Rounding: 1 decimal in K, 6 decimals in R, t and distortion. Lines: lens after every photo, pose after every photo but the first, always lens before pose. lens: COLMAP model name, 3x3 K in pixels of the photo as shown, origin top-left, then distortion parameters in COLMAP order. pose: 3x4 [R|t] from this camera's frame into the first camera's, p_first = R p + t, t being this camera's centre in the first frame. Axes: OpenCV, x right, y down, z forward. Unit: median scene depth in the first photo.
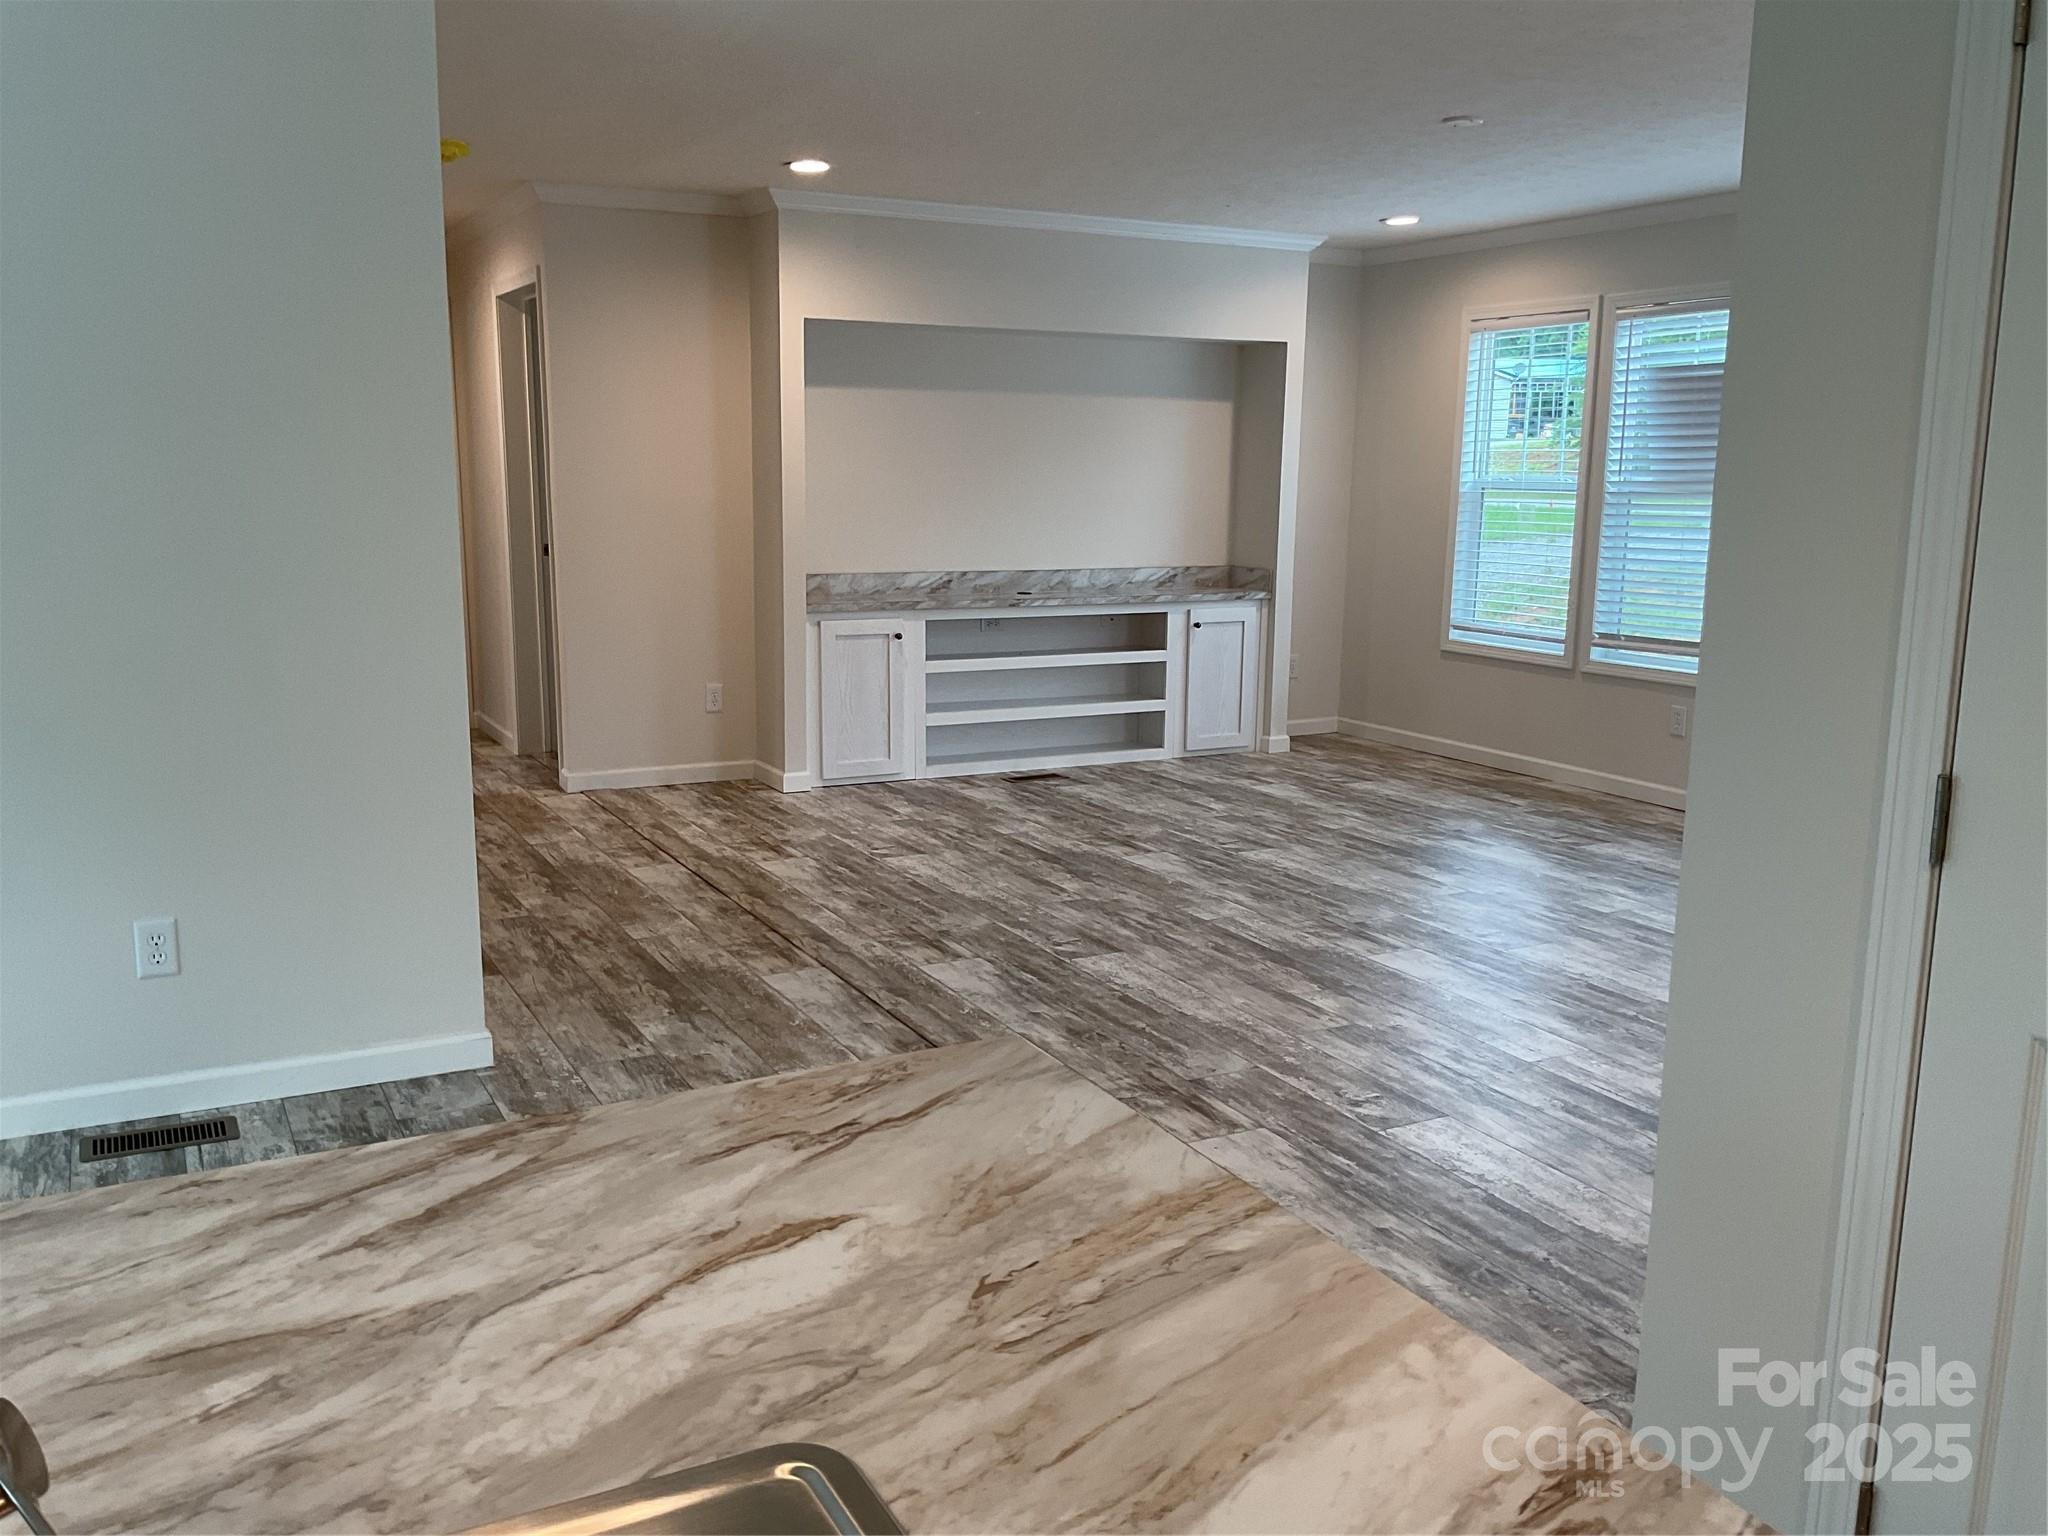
lens RADIAL K [[1703.3, 0, 1040.5], [0, 1703.3, 757.7], [0, 0, 1]] dist [0.073208, -0.147588]
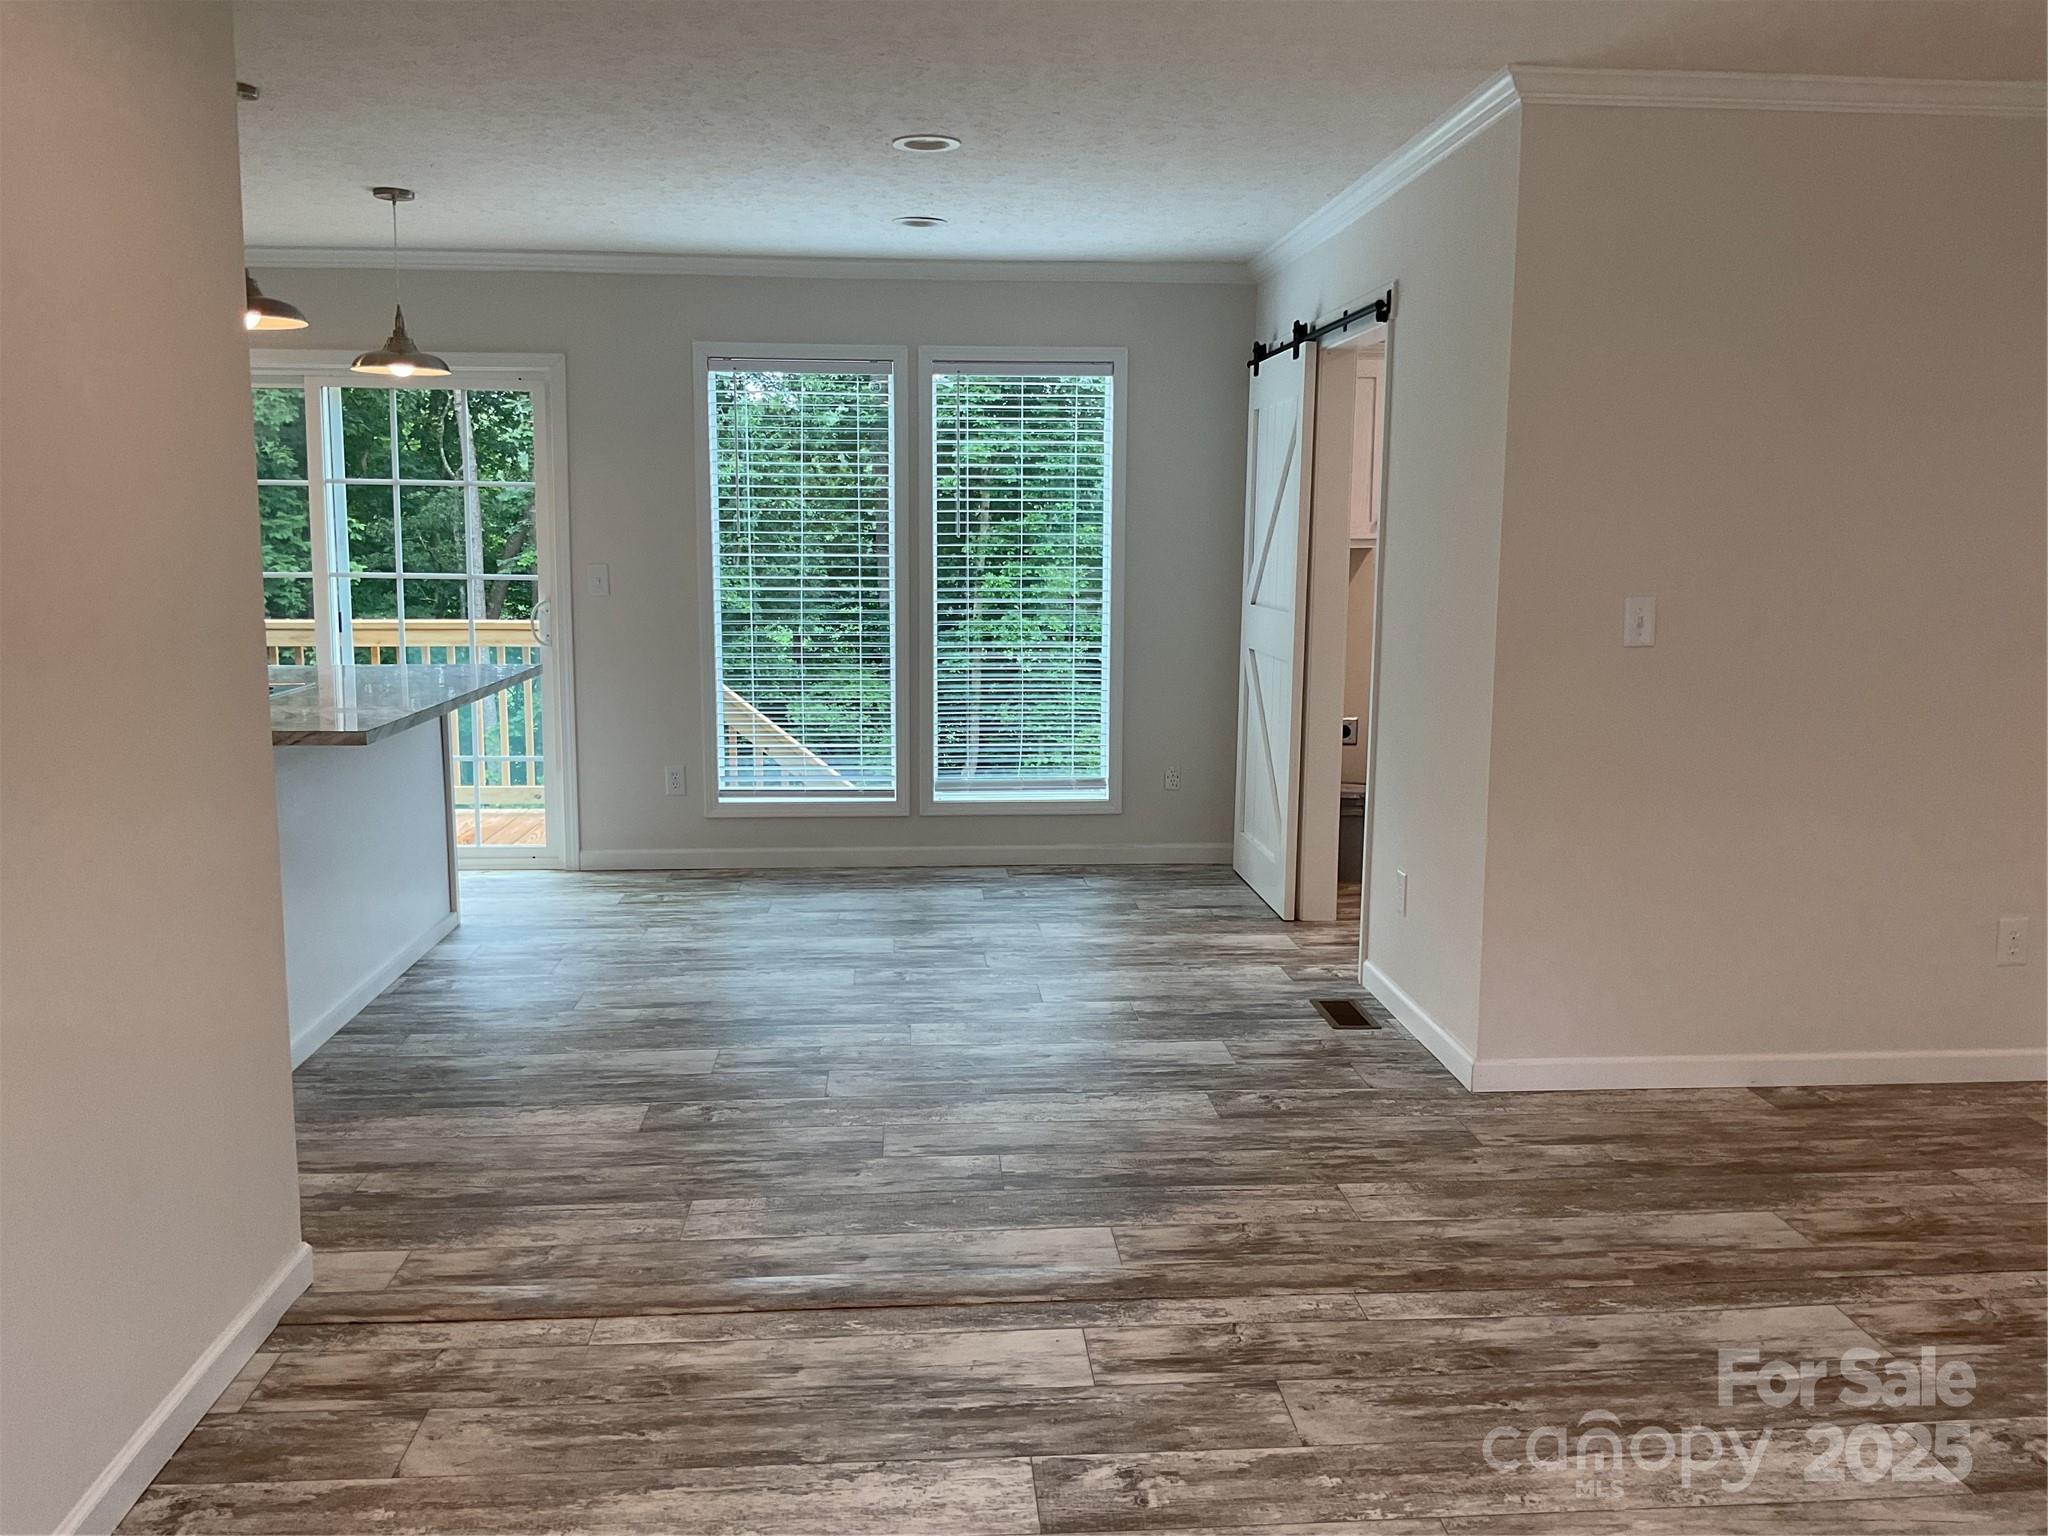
lens RADIAL K [[1703.3, 0, 1035.4], [0, 1703.3, 773.5], [0, 0, 1]] dist [0.073208, -0.147588]
pose [[-0.413710, 0.115682, -0.903029, 0.418620], [-0.166505, 0.965550, 0.199973, -0.103758], [0.895053, 0.233090, -0.380196, 0.625119]]
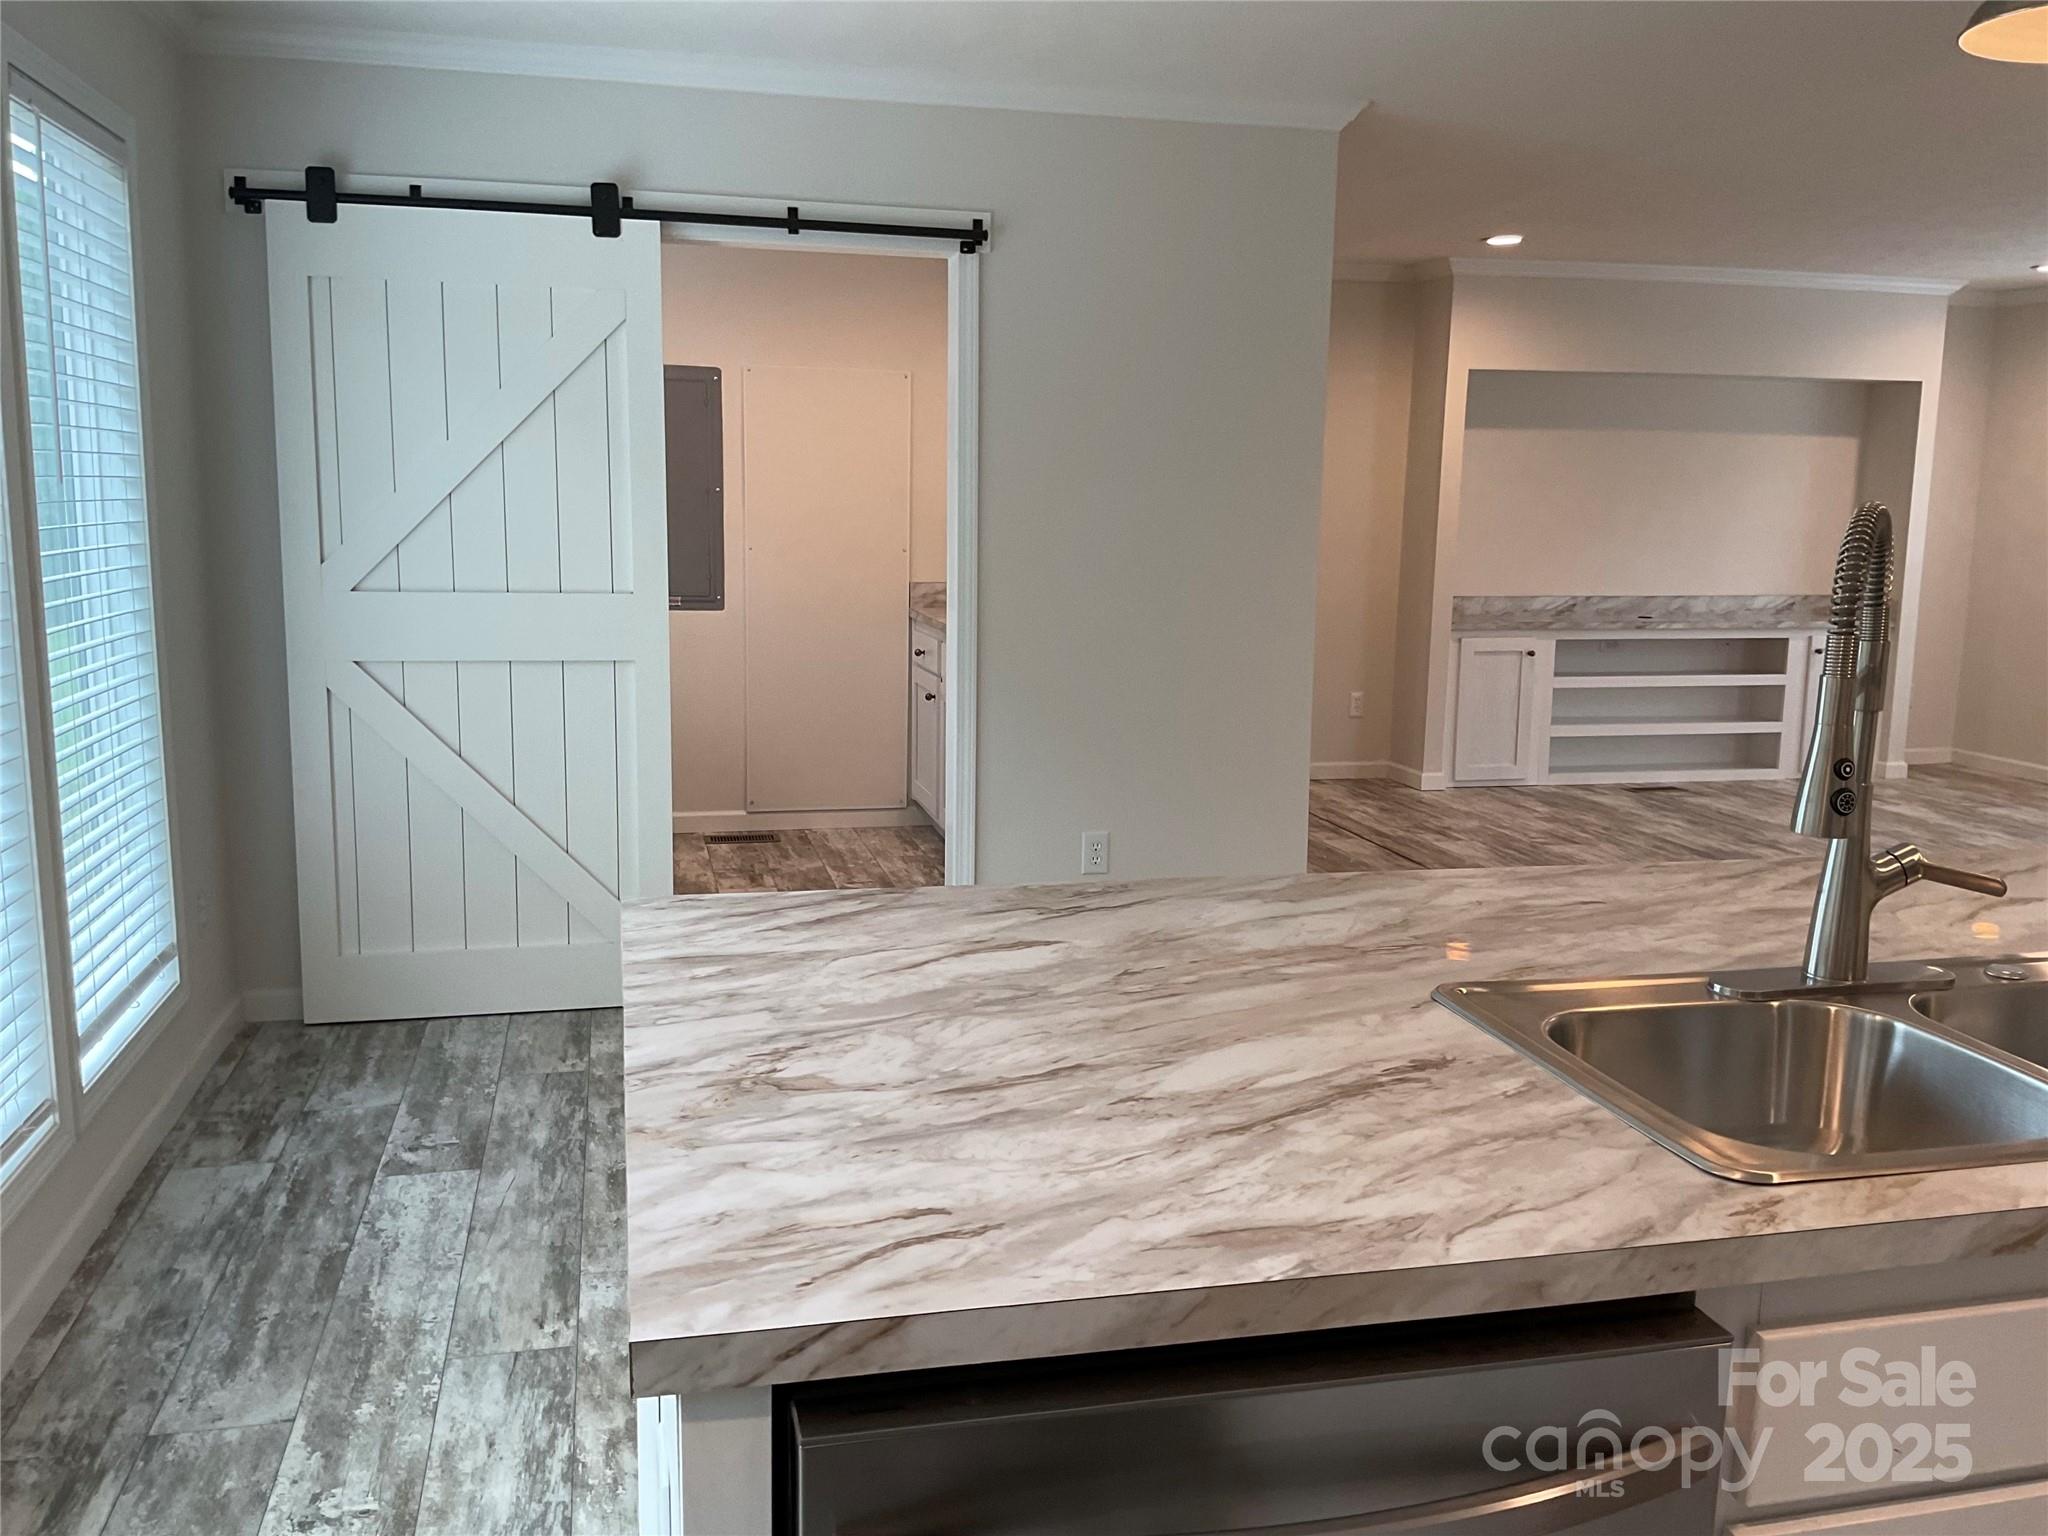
lens RADIAL K [[1703.3, 0, 1023.3], [0, 1703.3, 770.5], [0, 0, 1]] dist [0.073208, -0.147588]
pose [[0.962749, 0.044852, -0.266652, -0.106776], [-0.048341, 0.998810, -0.006532, 0.028914], [0.266042, 0.019179, 0.963771, -0.162388]]
